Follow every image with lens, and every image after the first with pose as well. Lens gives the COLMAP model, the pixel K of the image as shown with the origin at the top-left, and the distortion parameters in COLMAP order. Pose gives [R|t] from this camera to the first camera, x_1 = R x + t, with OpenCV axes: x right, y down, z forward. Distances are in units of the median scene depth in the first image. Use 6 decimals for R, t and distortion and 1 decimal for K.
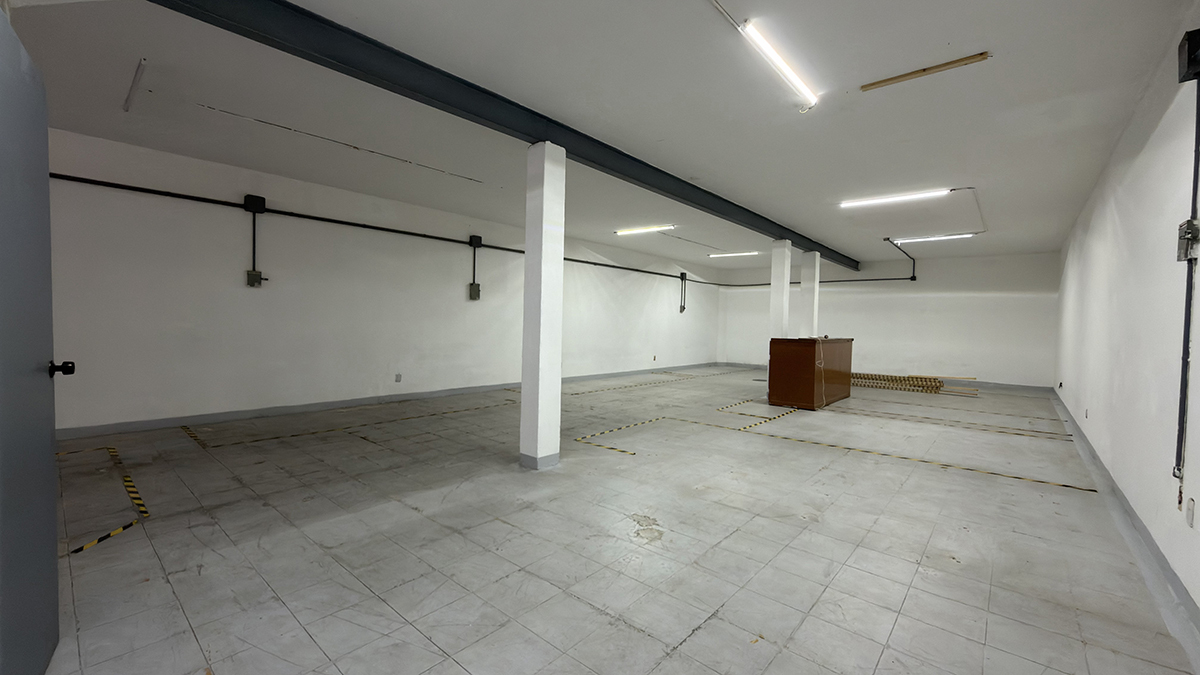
lens RADIAL K [[478.5, 0, 598.3], [0, 478.5, 335.4], [0, 0, 1]] dist [0.000195, 0.000180]
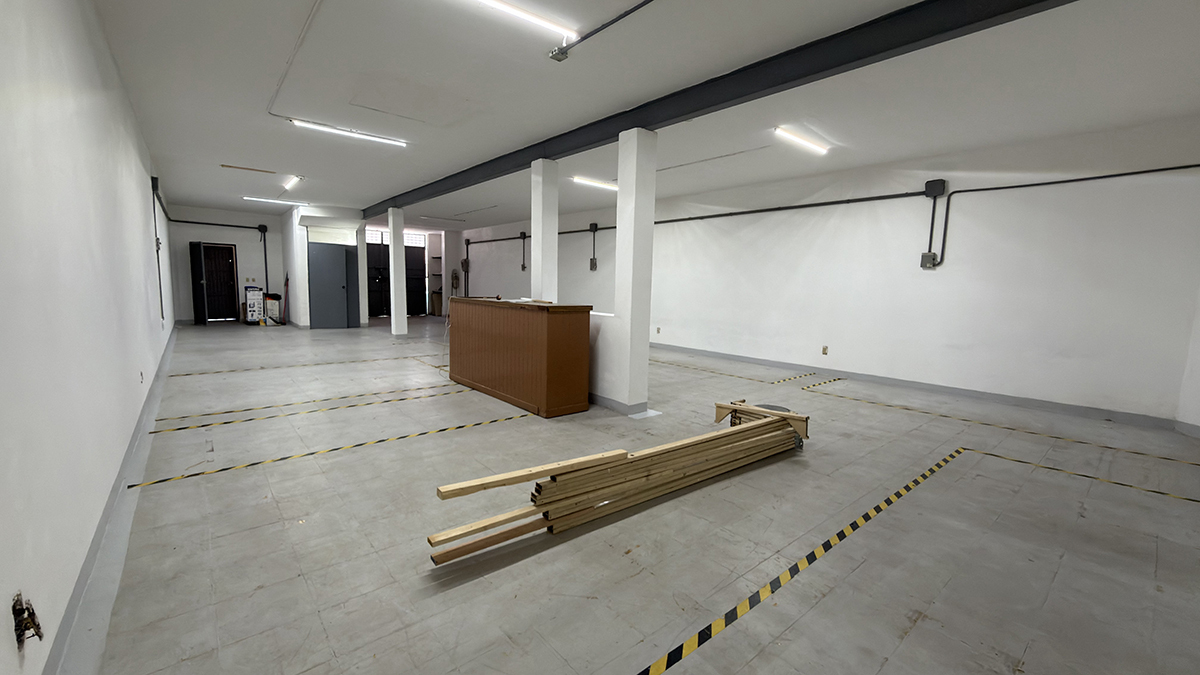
lens RADIAL K [[478.5, 0, 598.3], [0, 478.5, 335.4], [0, 0, 1]] dist [0.000195, 0.000180]
pose [[-0.173977, 0.073318, -0.982017, 0.698085], [-0.061994, 0.994431, 0.085228, -0.002901], [0.982796, 0.075707, -0.168463, 0.774095]]
